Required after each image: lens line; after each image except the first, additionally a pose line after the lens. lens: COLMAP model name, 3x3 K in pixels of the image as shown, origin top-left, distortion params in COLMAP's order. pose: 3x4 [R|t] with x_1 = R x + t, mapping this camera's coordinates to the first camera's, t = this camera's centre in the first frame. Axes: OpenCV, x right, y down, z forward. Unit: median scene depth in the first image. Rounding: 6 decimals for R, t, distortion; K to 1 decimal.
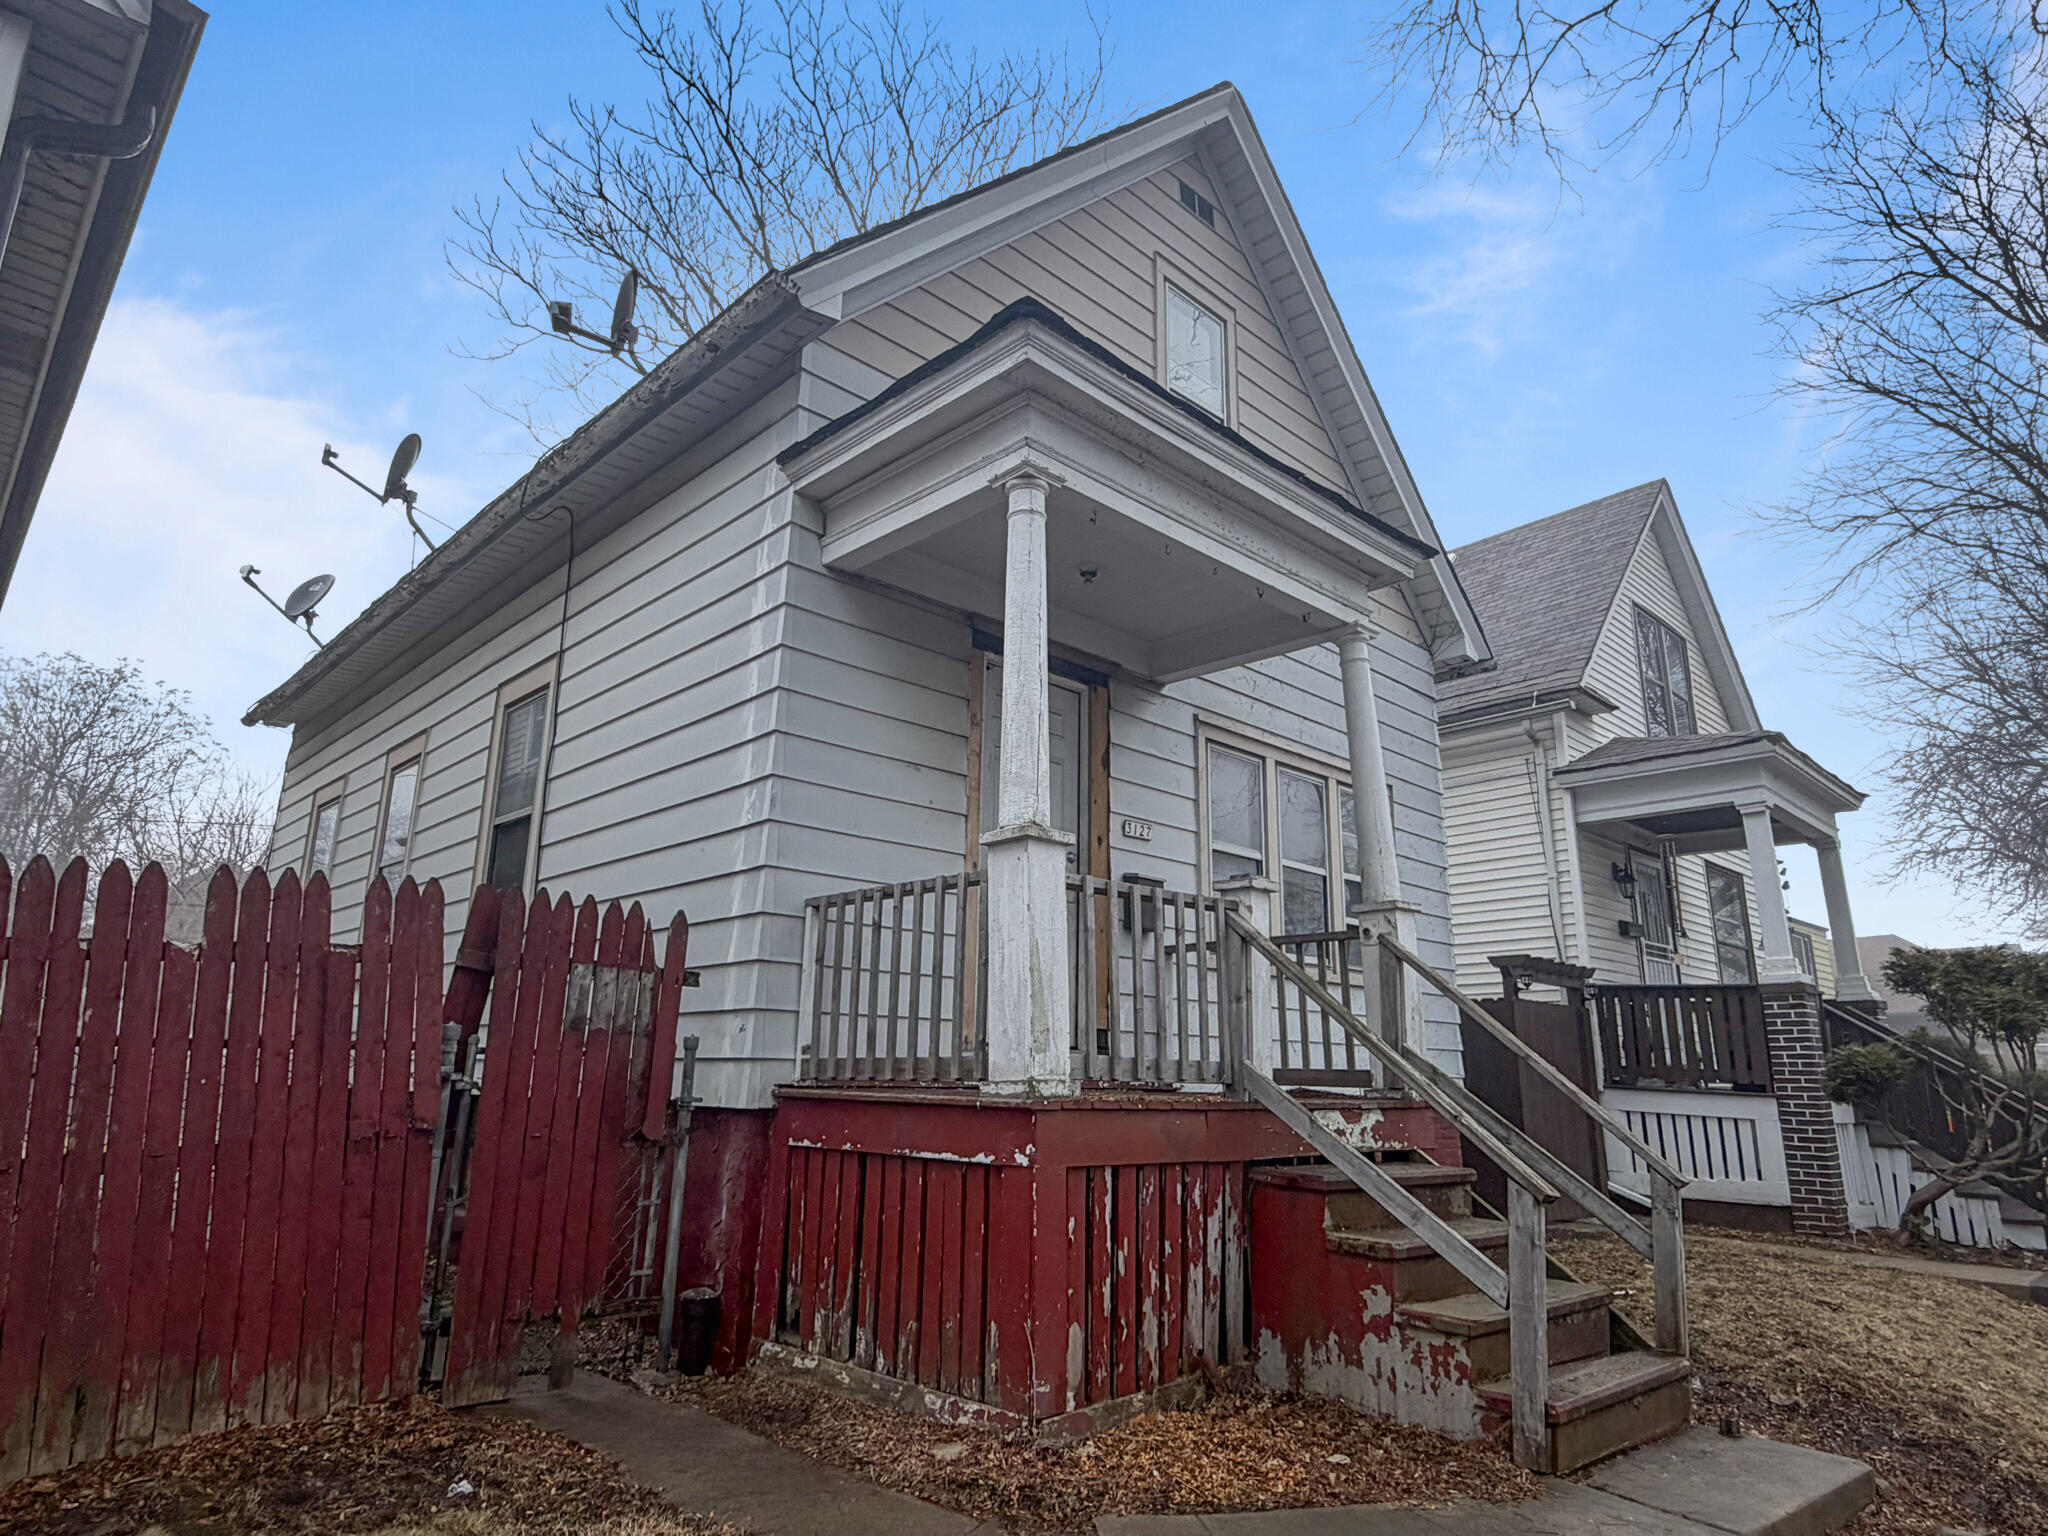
lens RADIAL K [[1200.2, 0, 1032.8], [0, 1200.2, 767.6], [0, 0, 1]] dist [-0.001901, 0.000859]
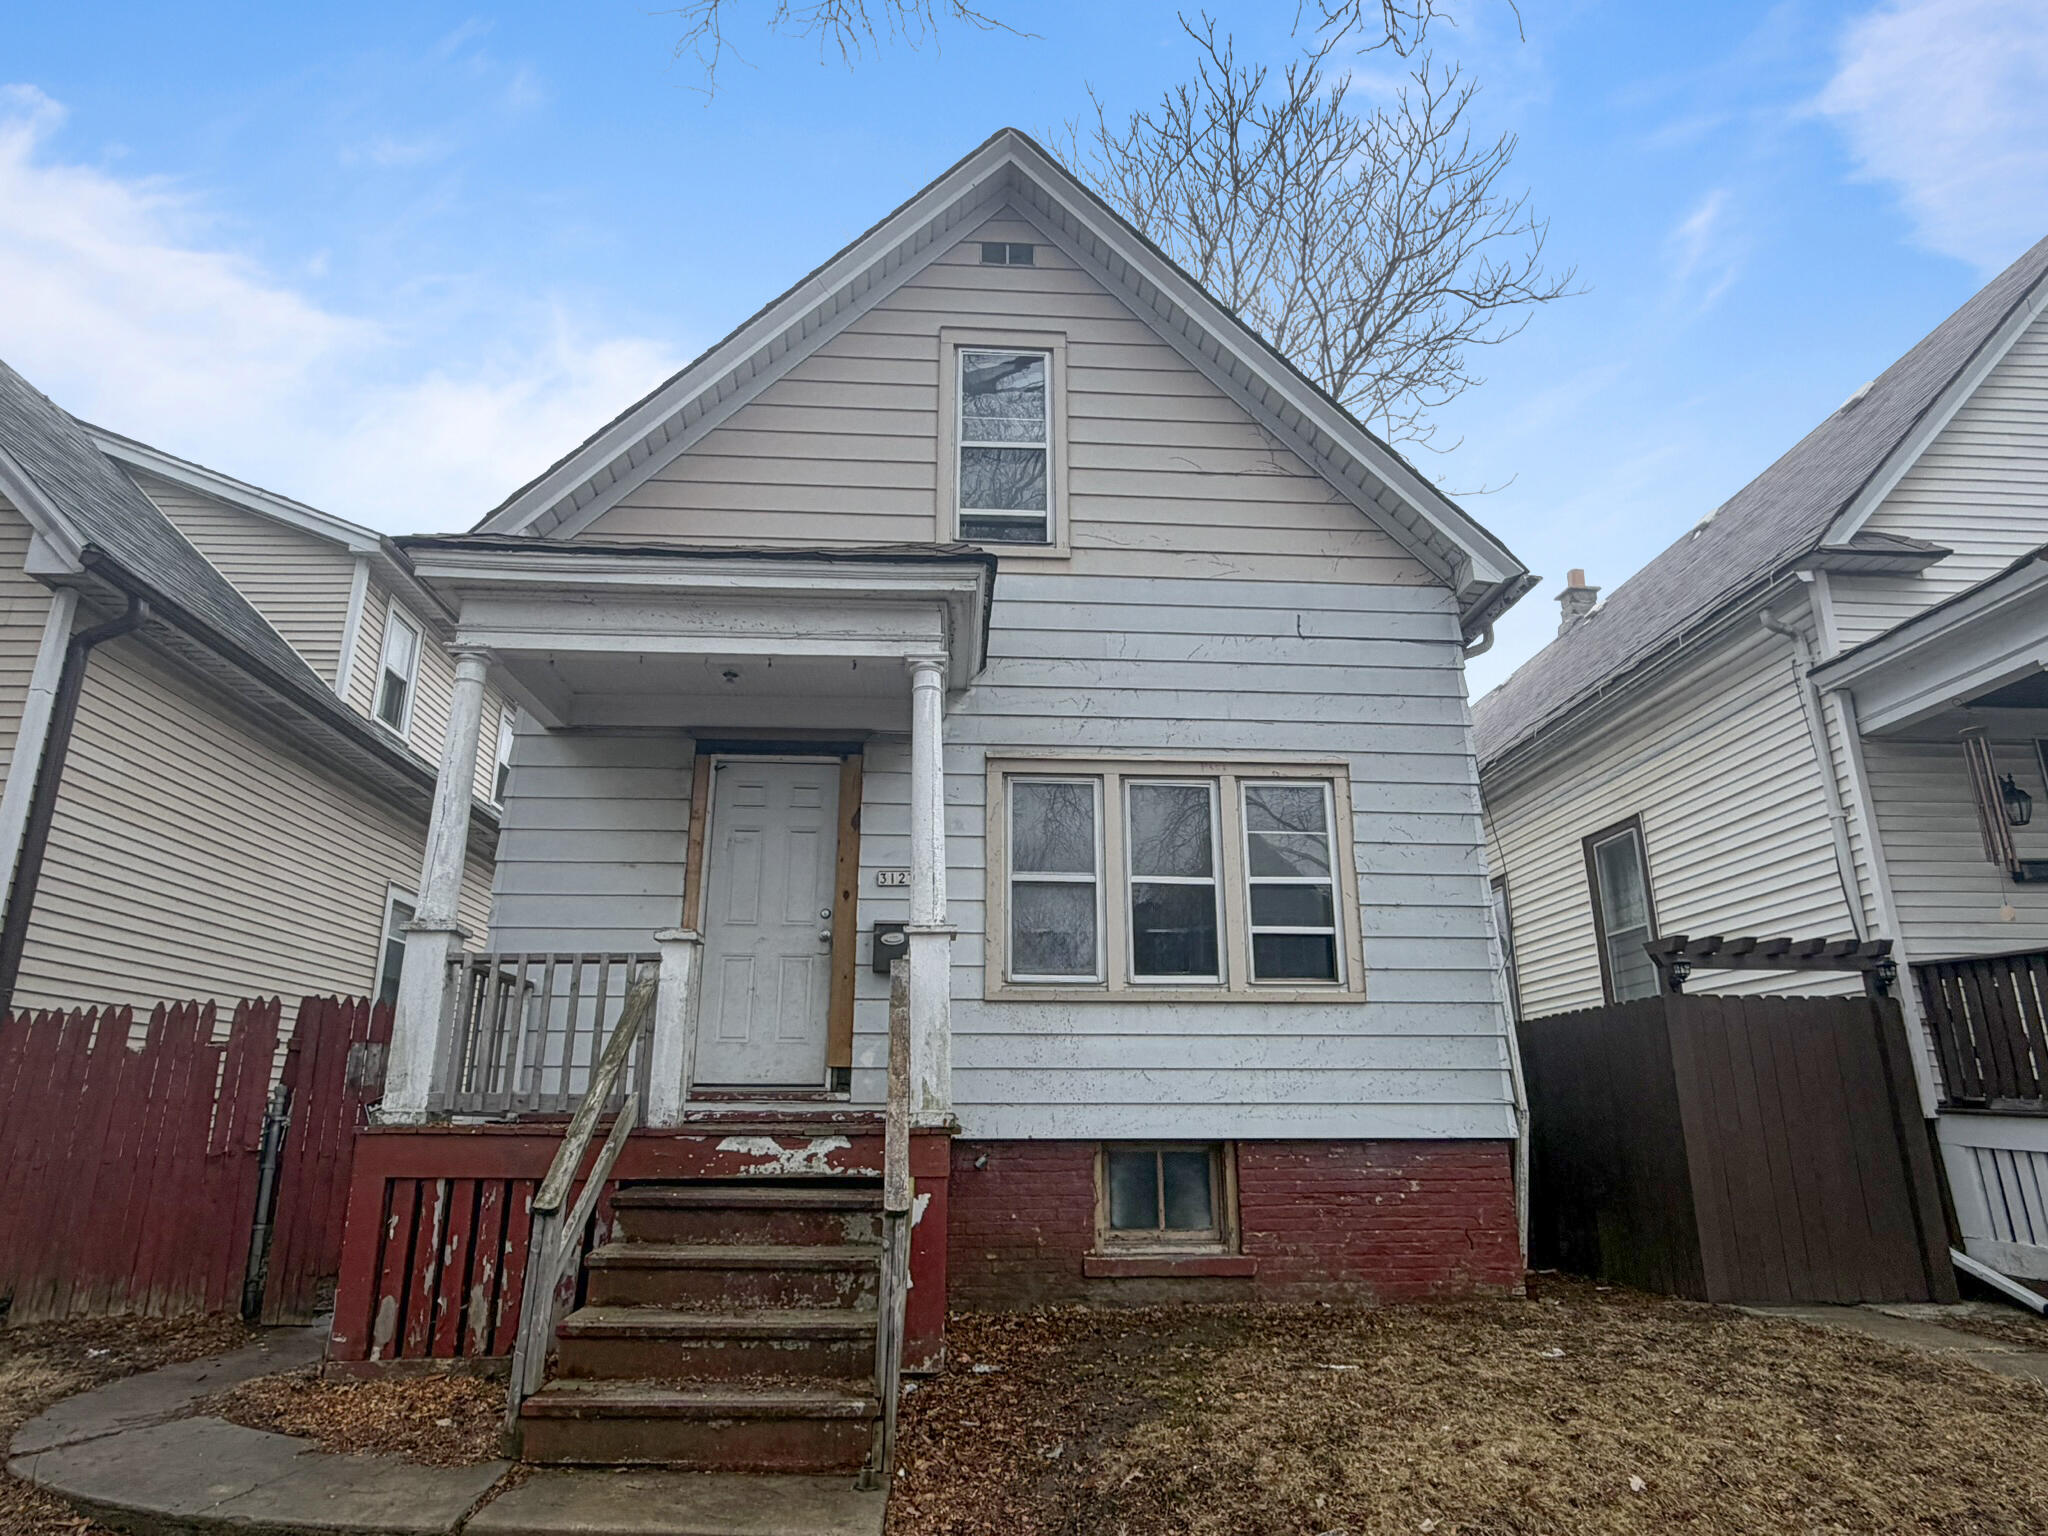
lens RADIAL K [[1200.2, 0, 1030.2], [0, 1200.2, 770.8], [0, 0, 1]] dist [-0.001901, 0.000859]
pose [[0.759445, -0.199019, -0.619383, 1.148318], [0.176036, 0.979407, -0.098858, 0.113099], [0.626303, -0.033956, 0.778840, 0.324856]]
